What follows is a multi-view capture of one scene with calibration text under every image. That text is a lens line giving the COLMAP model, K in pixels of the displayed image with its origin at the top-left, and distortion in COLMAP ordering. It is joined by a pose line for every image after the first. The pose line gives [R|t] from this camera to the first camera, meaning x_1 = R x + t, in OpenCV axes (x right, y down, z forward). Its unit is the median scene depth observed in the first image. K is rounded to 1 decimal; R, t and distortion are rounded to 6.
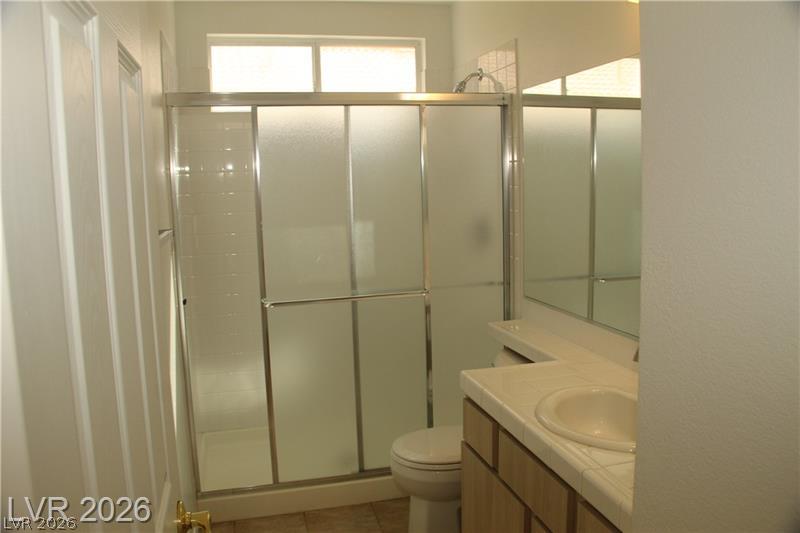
lens RADIAL K [[652.0, 0, 400.0], [0, 652.0, 266.5], [0, 0, 1]] dist [-0.181977, 0.138765]
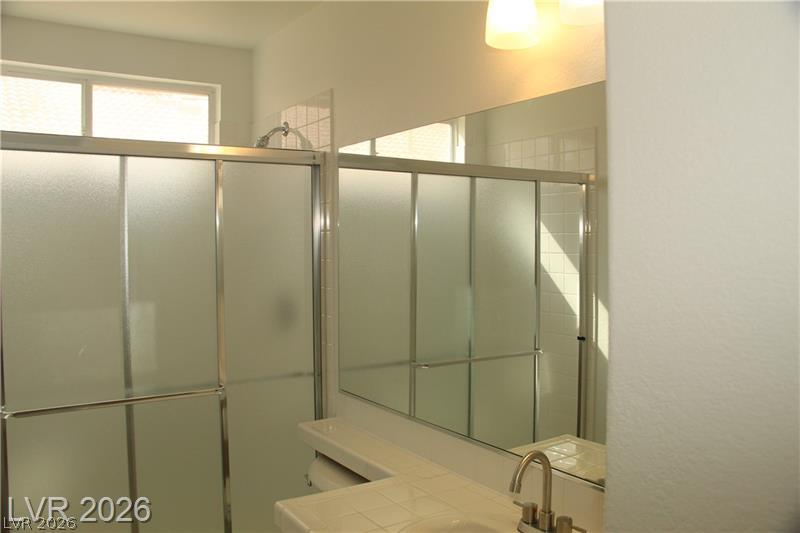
lens RADIAL K [[652.0, 0, 400.0], [0, 652.0, 266.5], [0, 0, 1]] dist [-0.181977, 0.138765]
pose [[0.945067, 0.012076, 0.326653, -0.011646], [0.019902, 0.995337, -0.094379, -0.032151], [-0.326270, 0.095695, 0.940420, 0.161517]]
